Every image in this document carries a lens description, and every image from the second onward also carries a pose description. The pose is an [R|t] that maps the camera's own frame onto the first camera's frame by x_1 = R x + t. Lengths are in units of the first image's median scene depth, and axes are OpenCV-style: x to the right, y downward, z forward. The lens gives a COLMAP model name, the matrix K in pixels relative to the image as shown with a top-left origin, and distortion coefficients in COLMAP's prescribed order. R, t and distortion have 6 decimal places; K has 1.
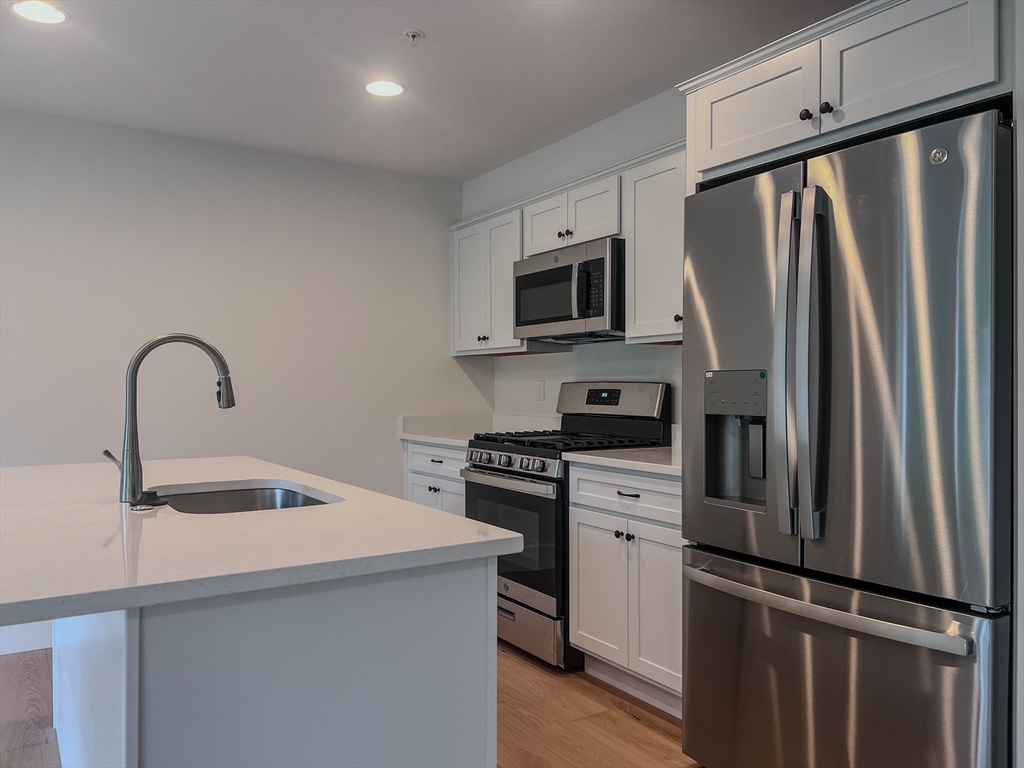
lens RADIAL K [[781.1, 0, 512.0], [0, 781.1, 384.0], [0, 0, 1]] dist [0.094890, -0.140878]
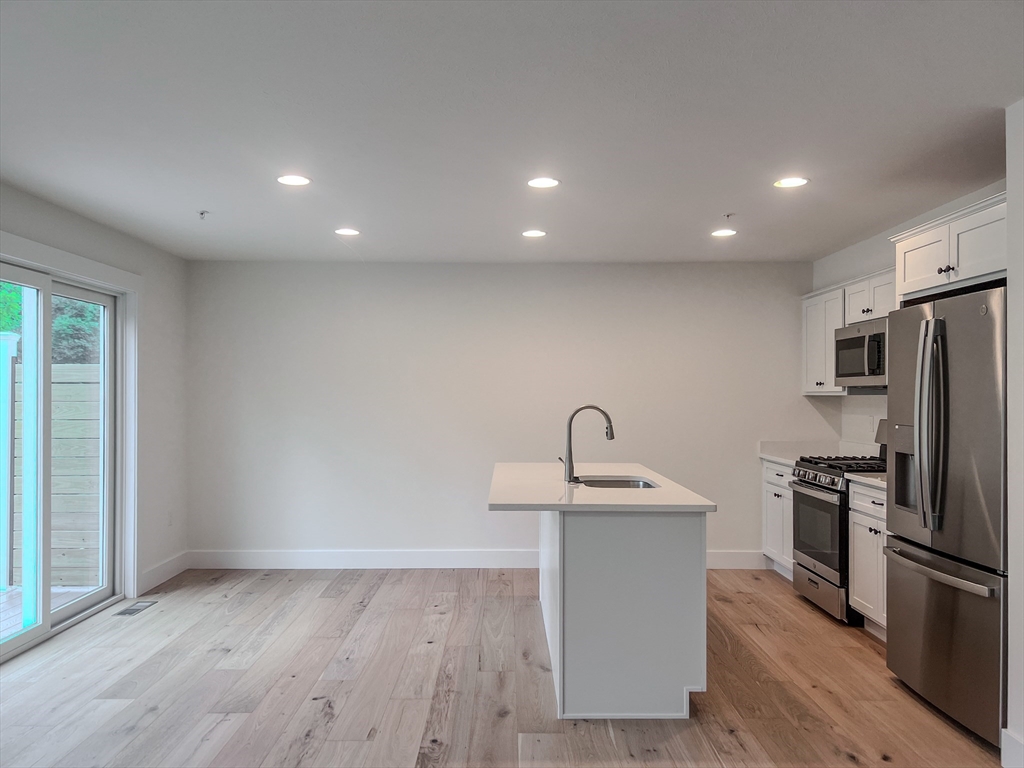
lens RADIAL K [[801.8, 0, 509.2], [0, 801.8, 397.1], [0, 0, 1]] dist [0.100358, 0.001036]
pose [[0.843253, 0.001642, -0.537514, 0.345967], [0.001008, 0.999989, 0.004636, -0.057898], [0.537516, -0.004451, 0.843242, -0.583400]]
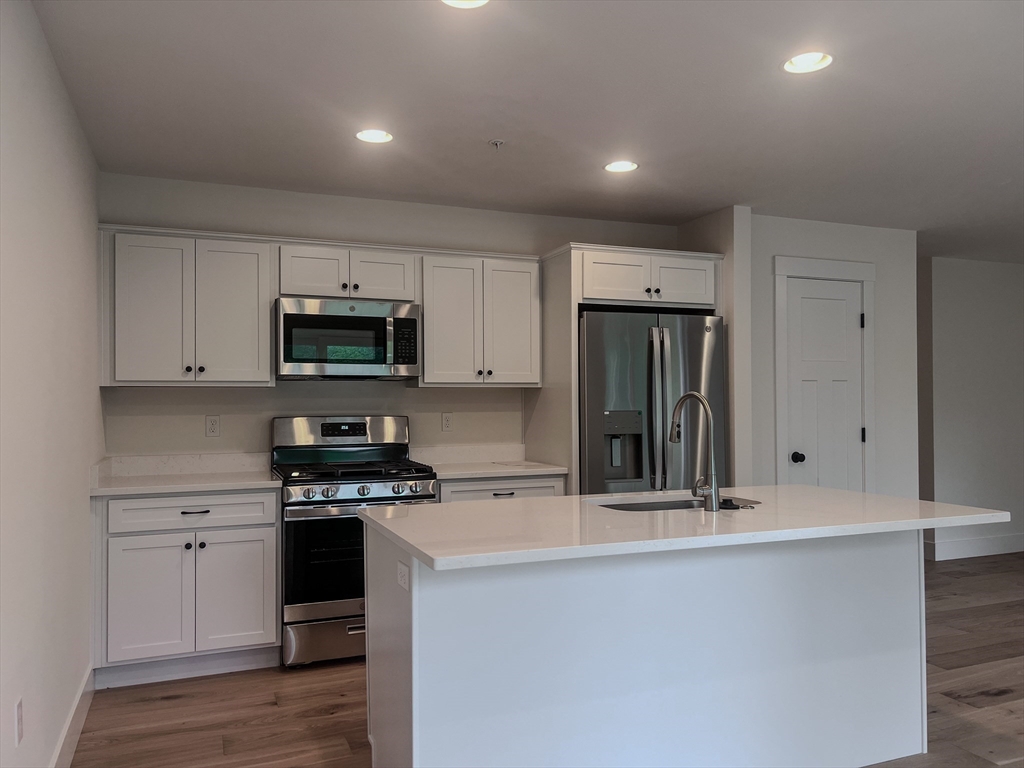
lens RADIAL K [[762.9, 0, 510.0], [0, 762.9, 397.0], [0, 0, 1]] dist [0.064461, -0.073891]
pose [[0.174216, 0.005756, 0.984691, -1.114982], [0.001977, 0.999979, -0.006196, -0.027826], [-0.984706, 0.003026, 0.174201, 0.659307]]
